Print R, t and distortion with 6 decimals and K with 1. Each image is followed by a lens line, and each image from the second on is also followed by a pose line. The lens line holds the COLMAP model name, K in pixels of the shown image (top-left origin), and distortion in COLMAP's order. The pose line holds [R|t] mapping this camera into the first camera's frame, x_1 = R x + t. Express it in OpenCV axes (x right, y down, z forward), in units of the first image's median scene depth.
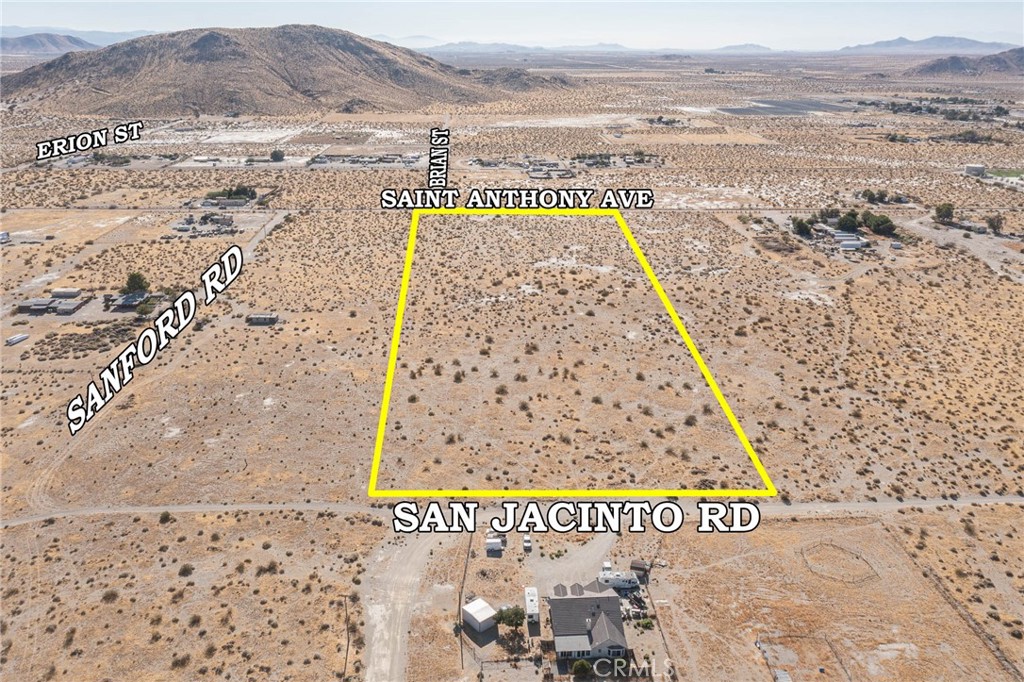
lens RADIAL K [[805.5, 0, 516.1], [0, 805.5, 343.5], [0, 0, 1]] dist [-0.013103, 0.018593]
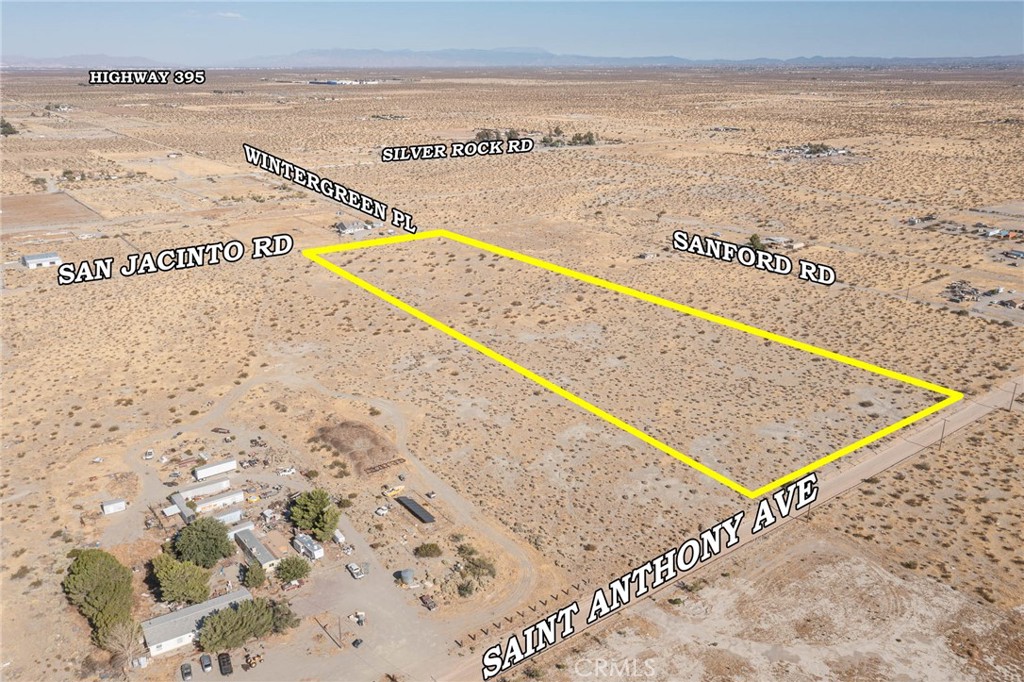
lens RADIAL K [[788.3, 0, 512.8], [0, 788.3, 382.9], [0, 0, 1]] dist [-0.011497, 0.025712]
pose [[-0.831966, 0.200747, -0.517237, 0.641791], [-0.204729, 0.755385, 0.622479, -0.652341], [0.515674, 0.623774, -0.587356, 1.722828]]
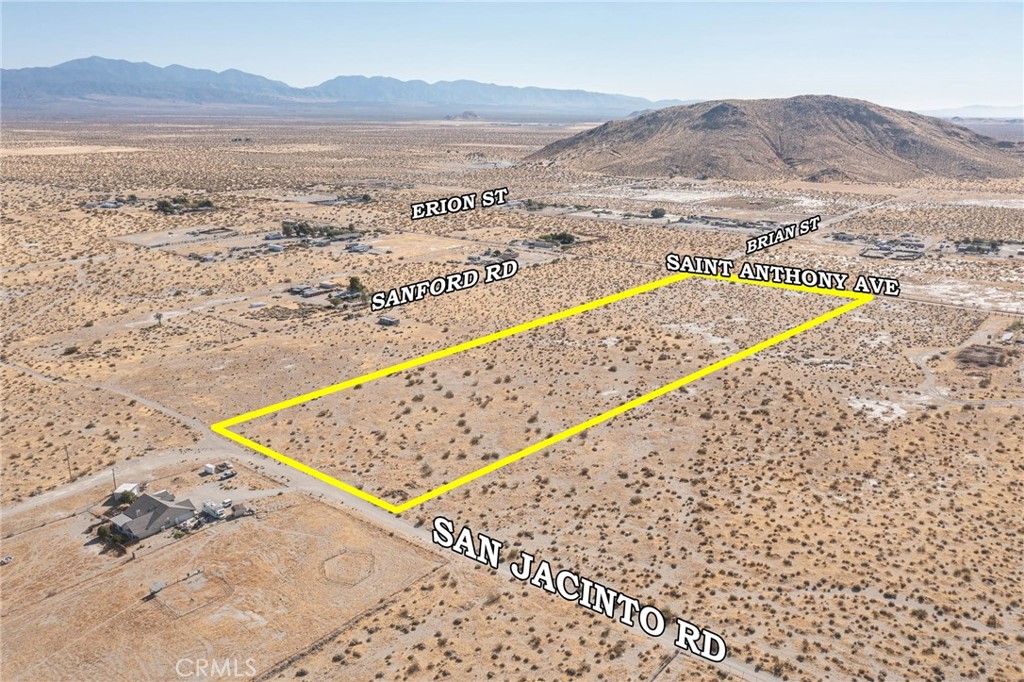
lens RADIAL K [[805.5, 0, 516.1], [0, 805.5, 343.5], [0, 0, 1]] dist [-0.013103, 0.018593]
pose [[0.750444, 0.177322, -0.636703, 0.617268], [-0.226772, 0.973940, 0.003960, -0.042870], [0.620812, 0.141415, 0.771099, 0.120591]]
